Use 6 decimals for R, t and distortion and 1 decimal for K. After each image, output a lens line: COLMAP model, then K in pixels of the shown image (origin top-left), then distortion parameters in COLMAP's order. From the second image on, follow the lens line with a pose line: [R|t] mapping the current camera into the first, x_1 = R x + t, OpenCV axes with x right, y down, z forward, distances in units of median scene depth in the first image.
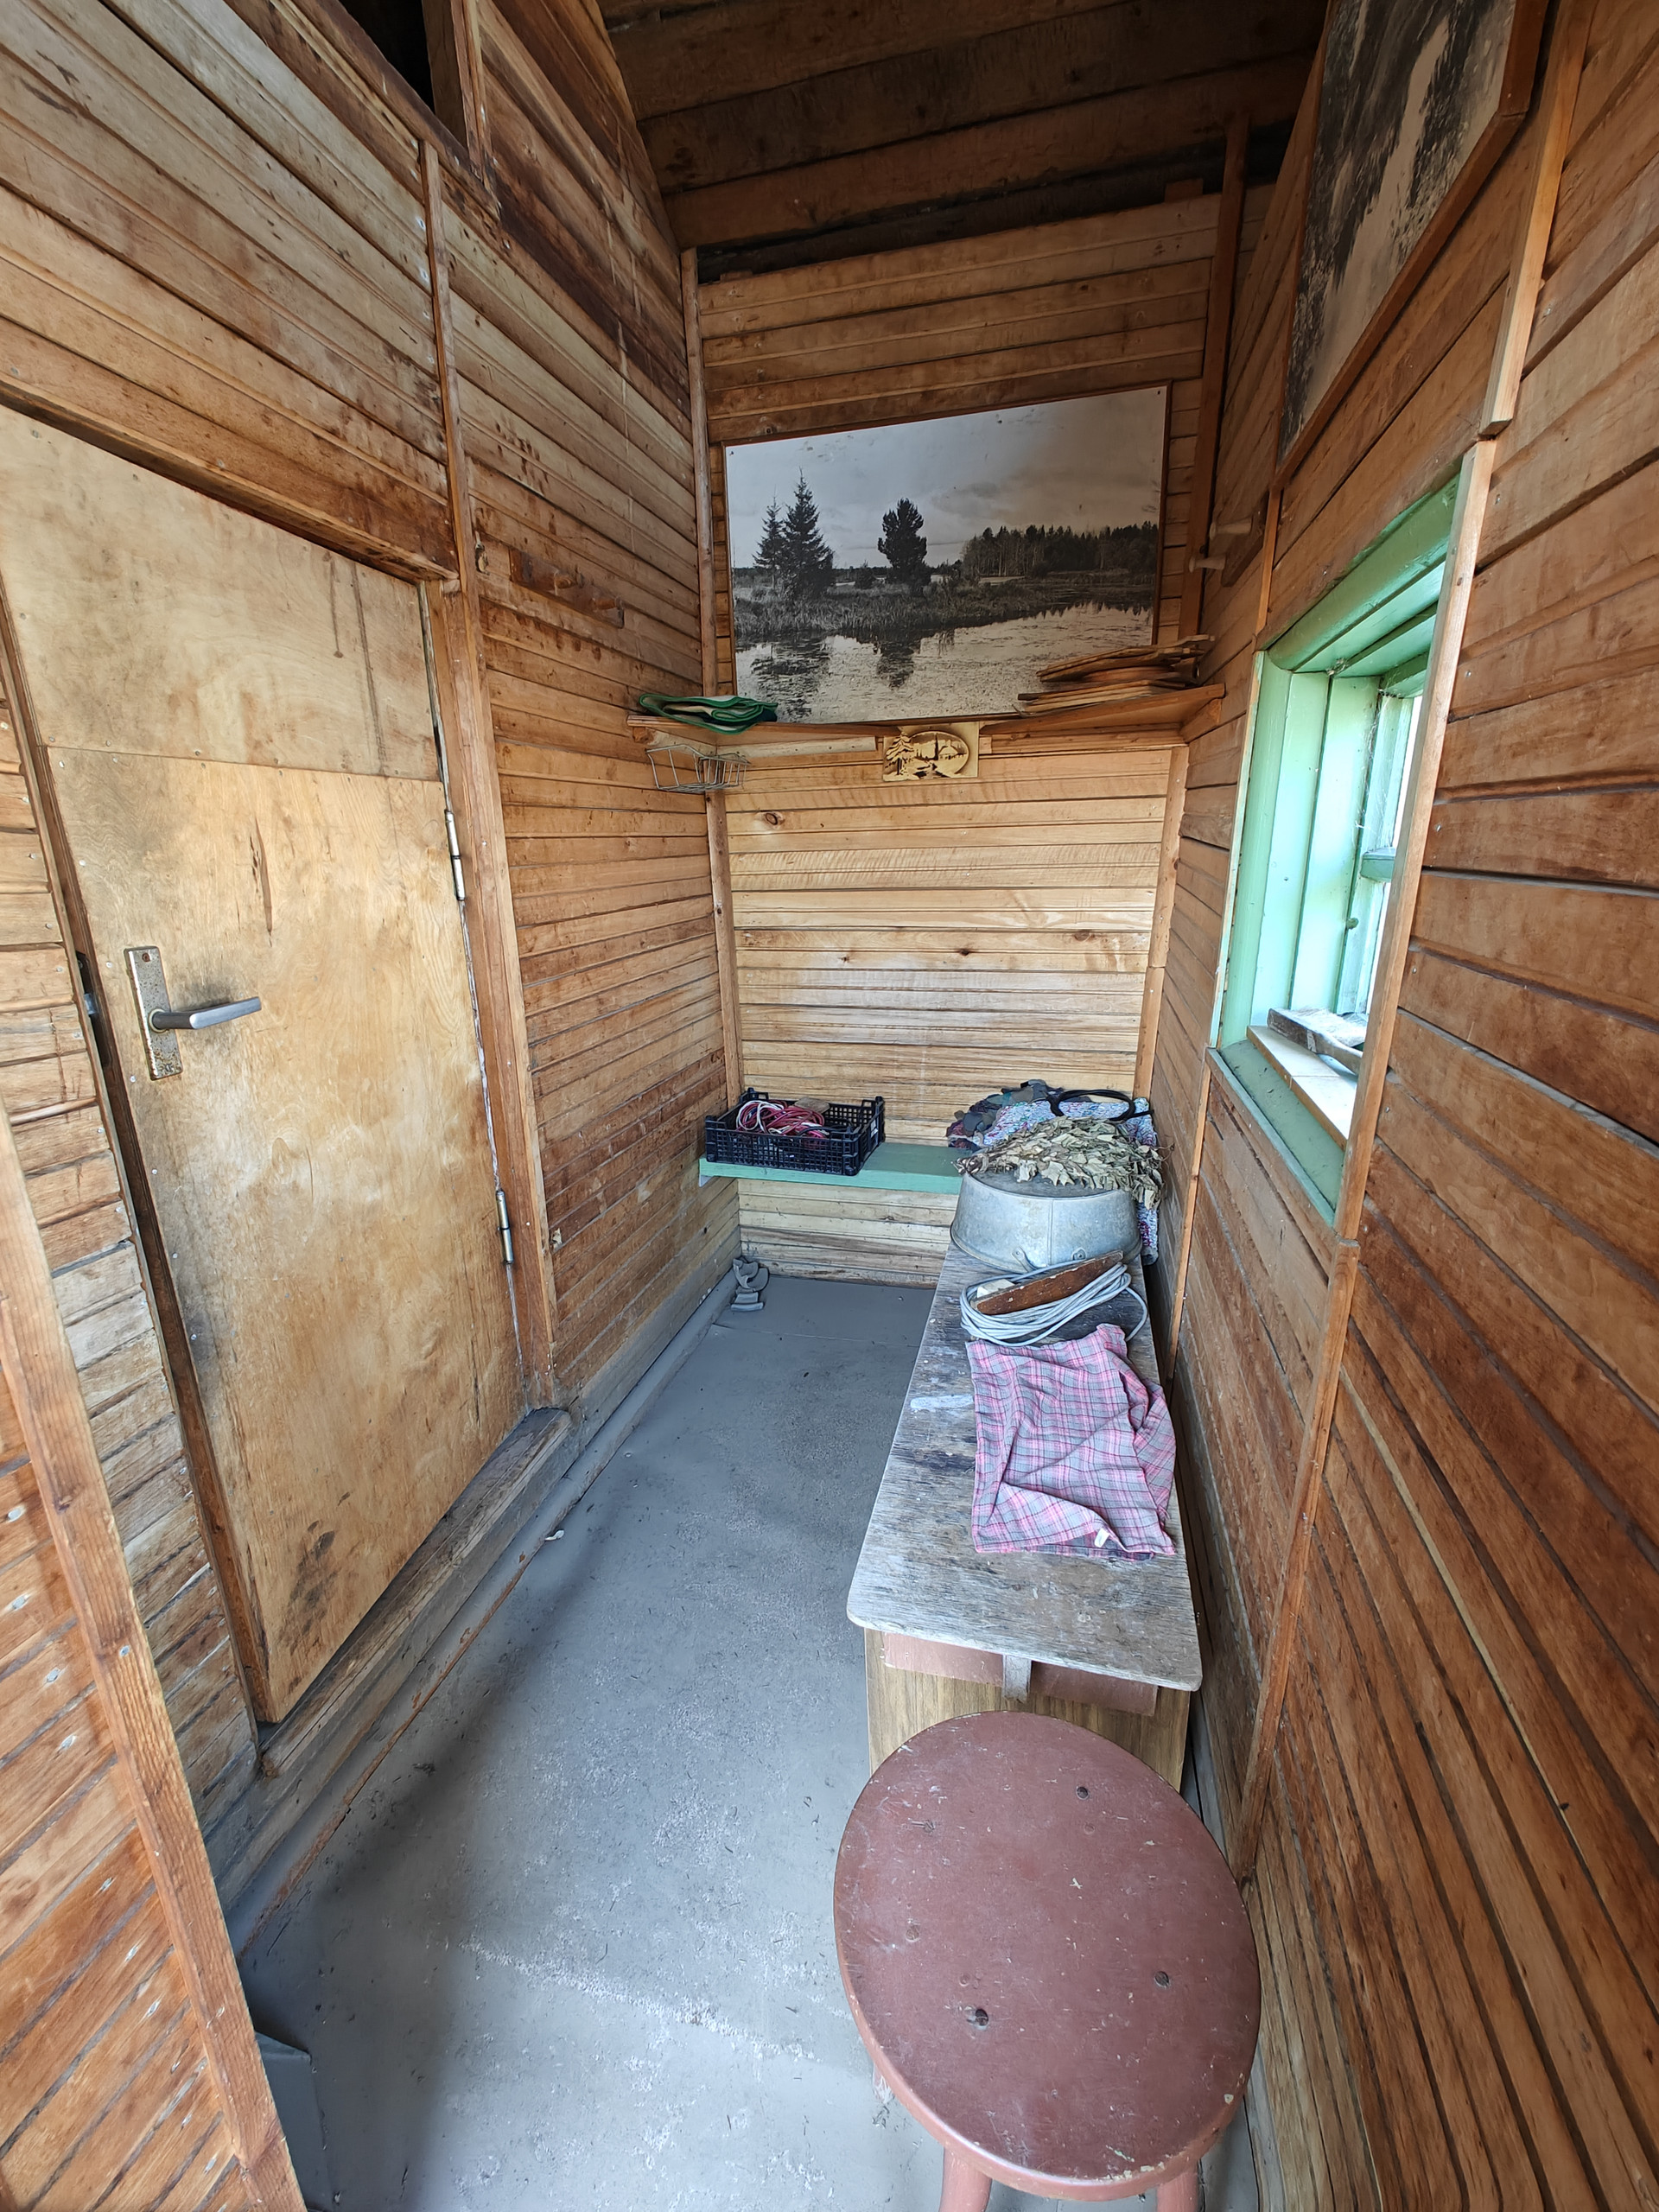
lens RADIAL K [[908.2, 0, 820.0], [0, 908.2, 1087.9], [0, 0, 1]] dist [0.004337, 0.001450]
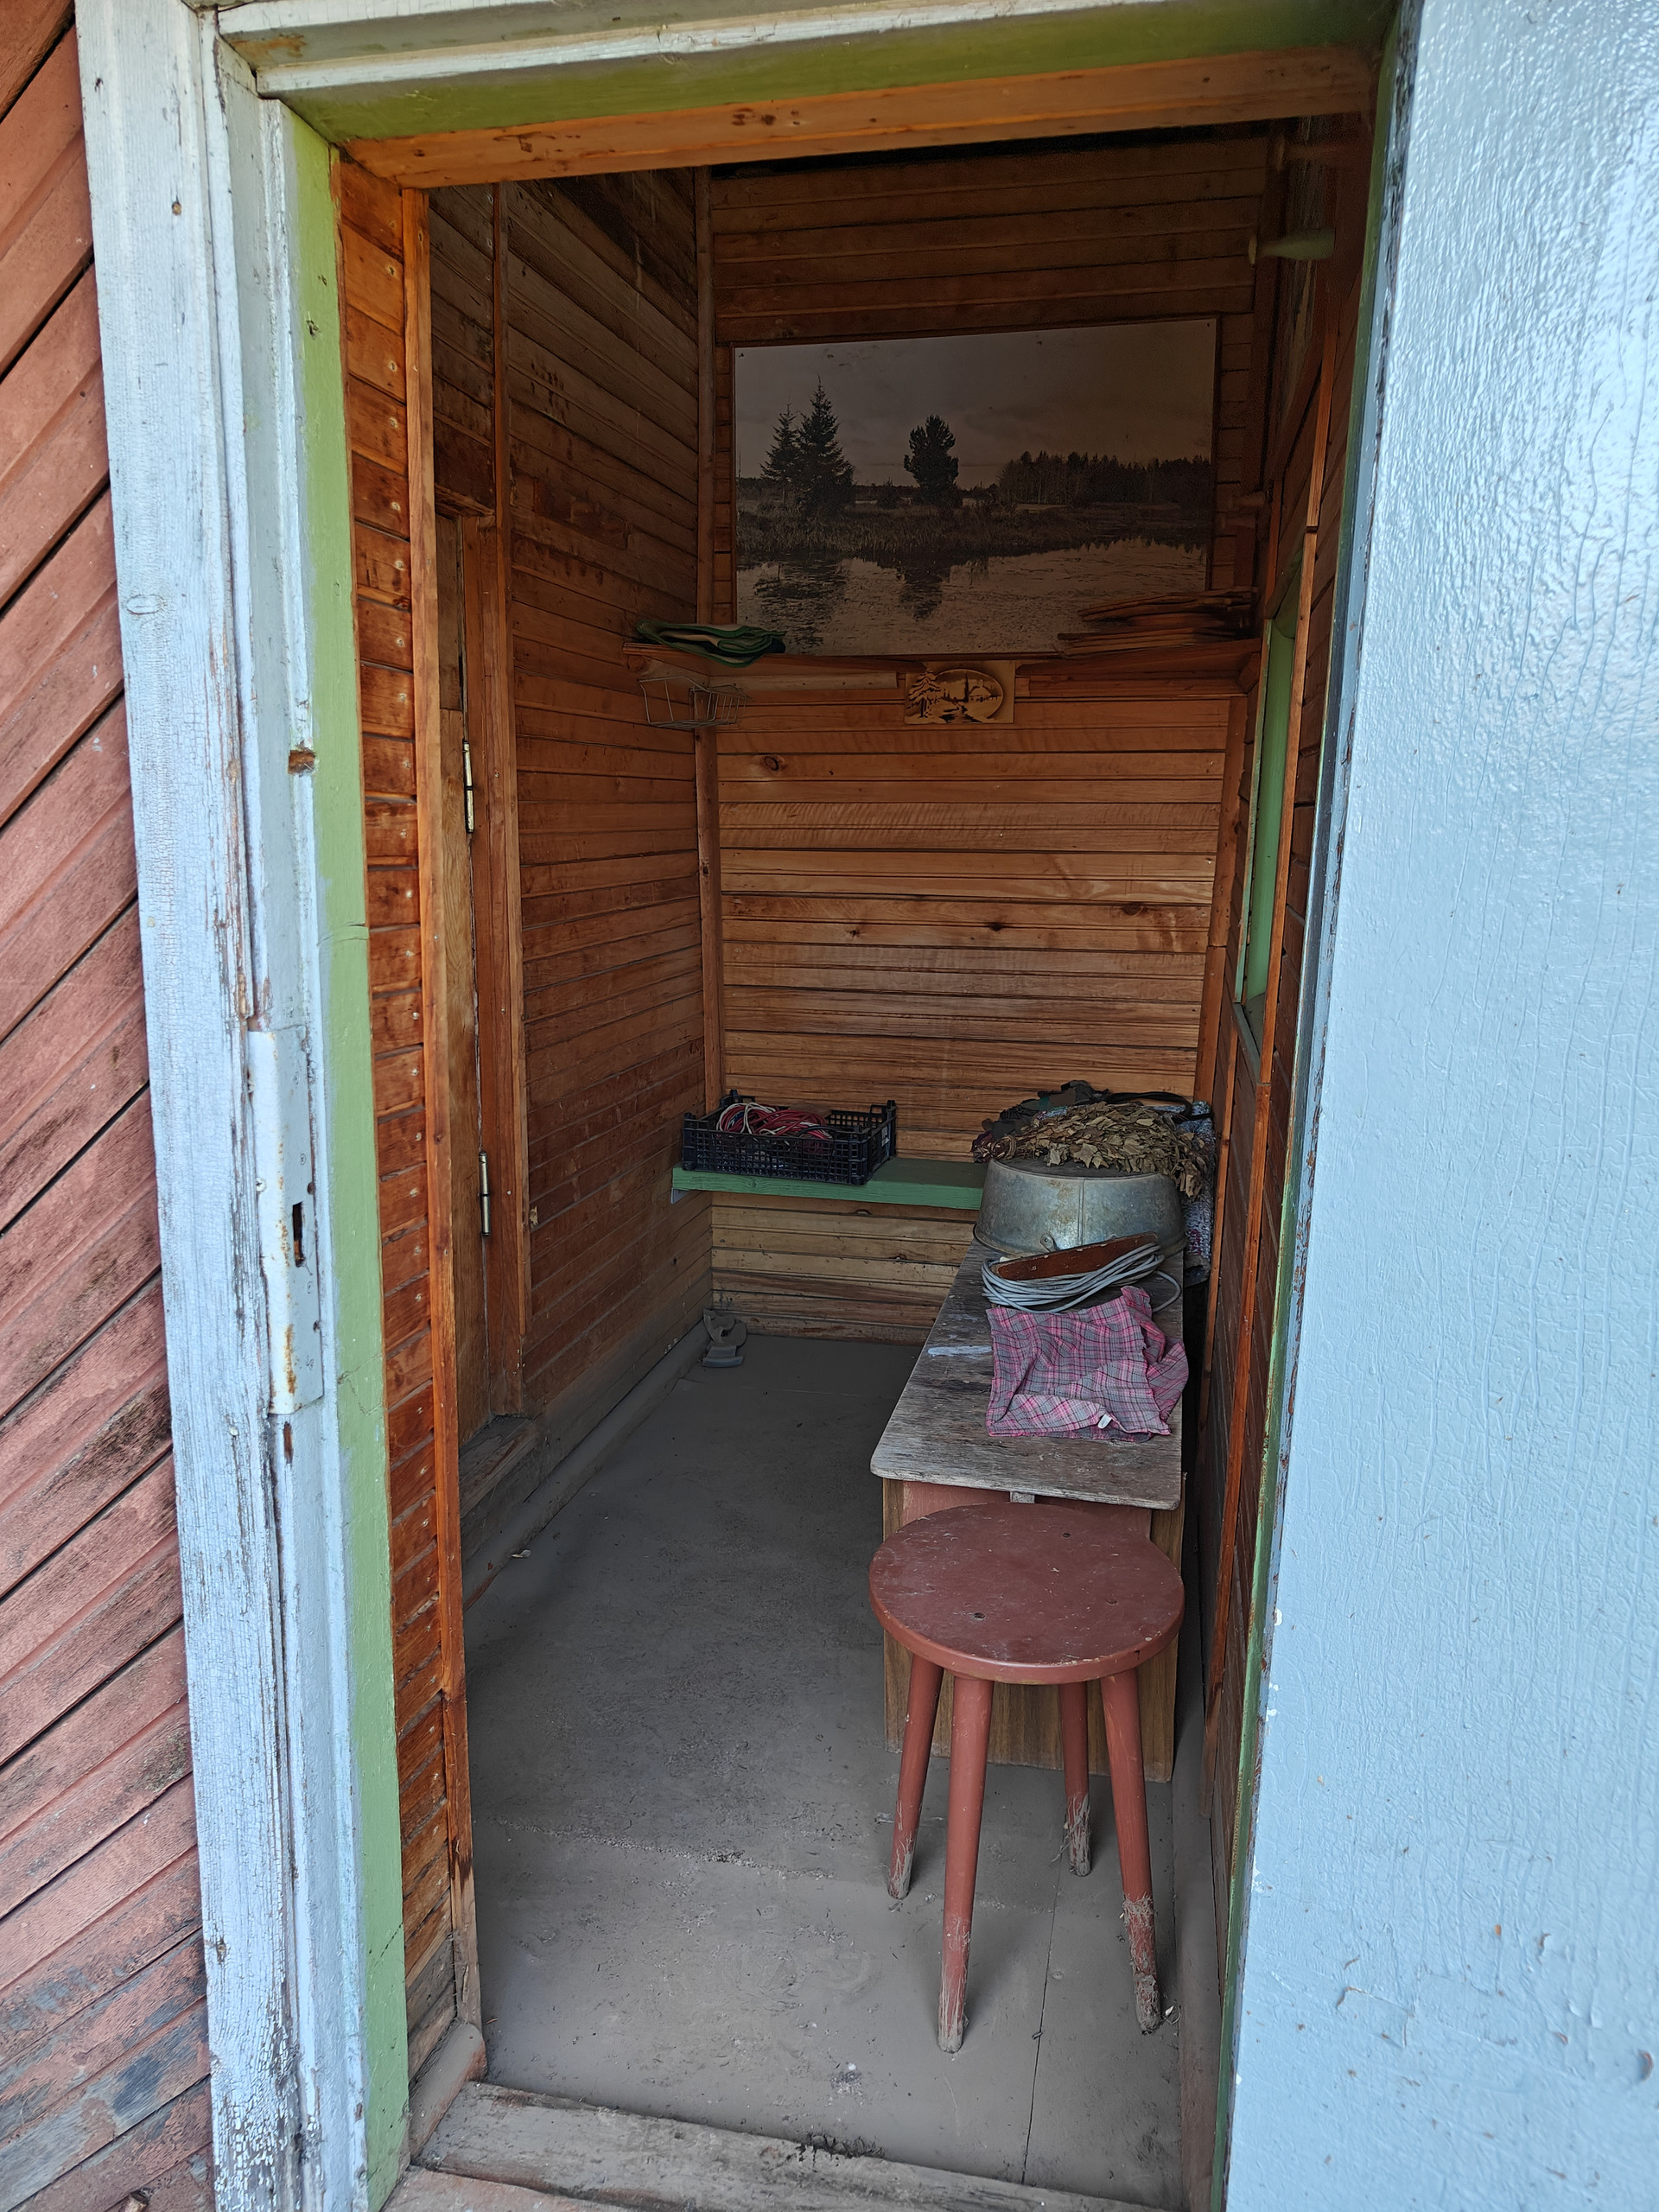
lens RADIAL K [[1531.3, 0, 841.8], [0, 1531.3, 1126.4], [0, 0, 1]] dist [0.035377, -0.018188]
pose [[0.998729, 0.021810, 0.045432, -0.054592], [-0.018924, 0.997833, -0.063011, 0.155769], [-0.046708, 0.062071, 0.996978, -0.486780]]
